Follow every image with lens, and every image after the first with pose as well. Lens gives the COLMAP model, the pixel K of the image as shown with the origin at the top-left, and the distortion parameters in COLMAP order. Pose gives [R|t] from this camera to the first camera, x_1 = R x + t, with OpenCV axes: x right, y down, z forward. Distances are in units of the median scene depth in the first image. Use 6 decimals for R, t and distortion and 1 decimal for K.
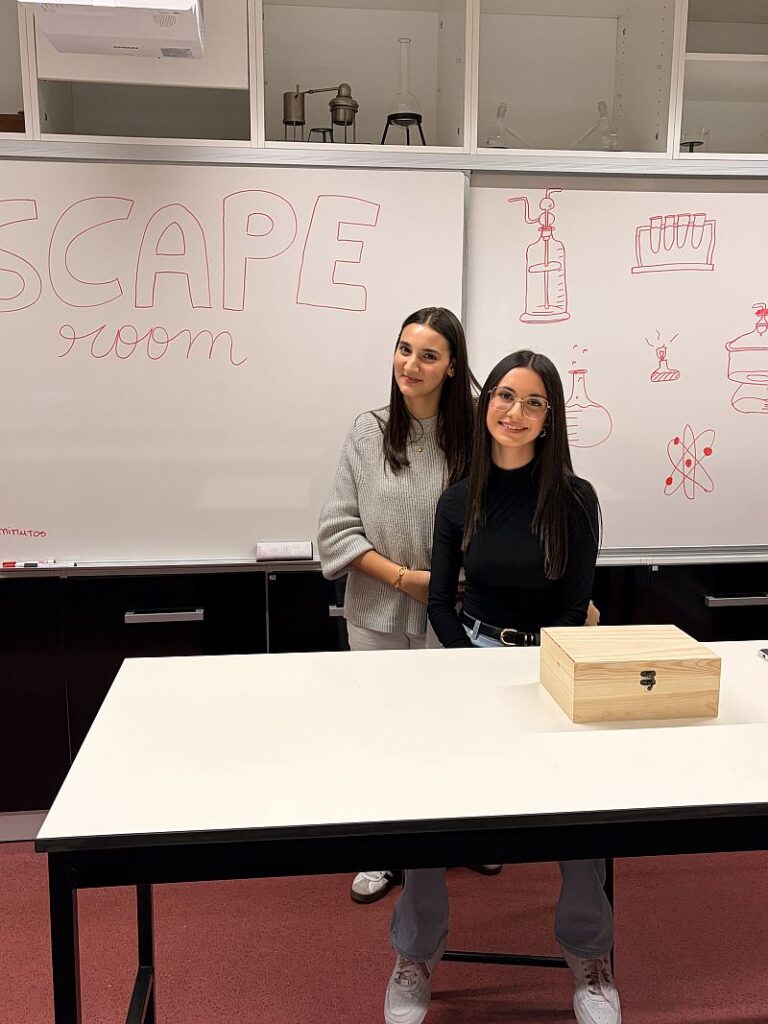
lens RADIAL K [[962.8, 0, 384.0], [0, 962.8, 512.0], [0, 0, 1]] dist [0.013499, 0.016837]
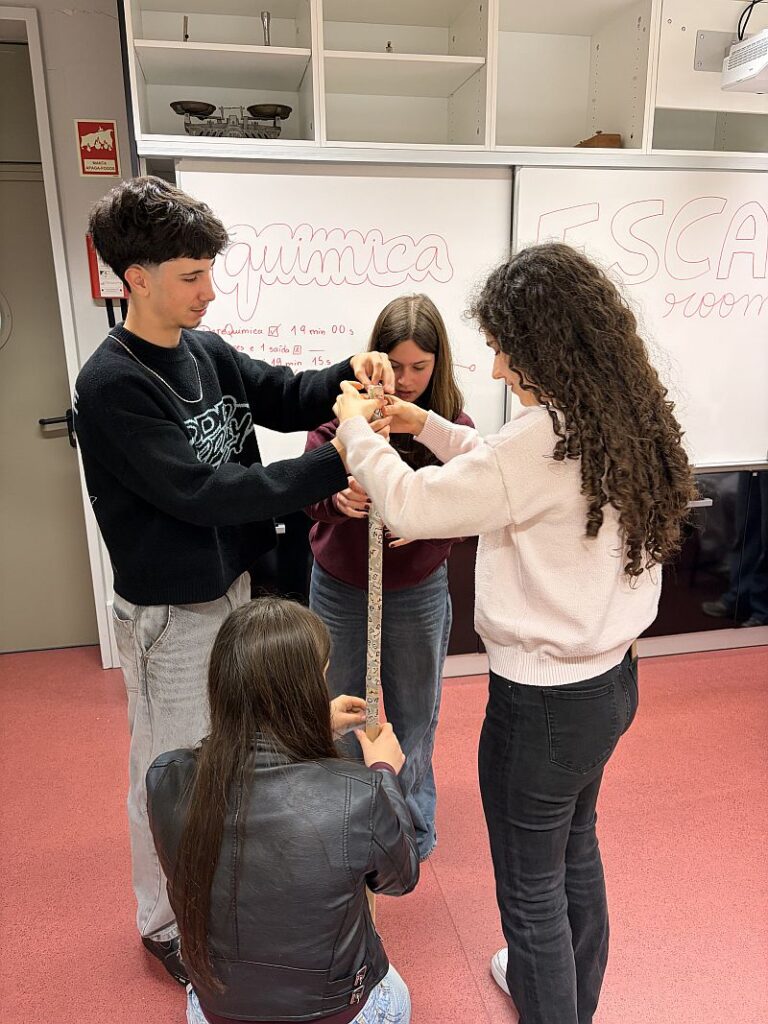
lens RADIAL K [[765.2, 0, 384.0], [0, 765.2, 512.0], [0, 0, 1]] dist [0.010209, 0.004364]
pose [[0.995895, -0.044355, 0.078909, -0.825529], [0.037347, 0.995406, 0.088160, 0.004448], [-0.082456, -0.084851, 0.992976, -0.077009]]
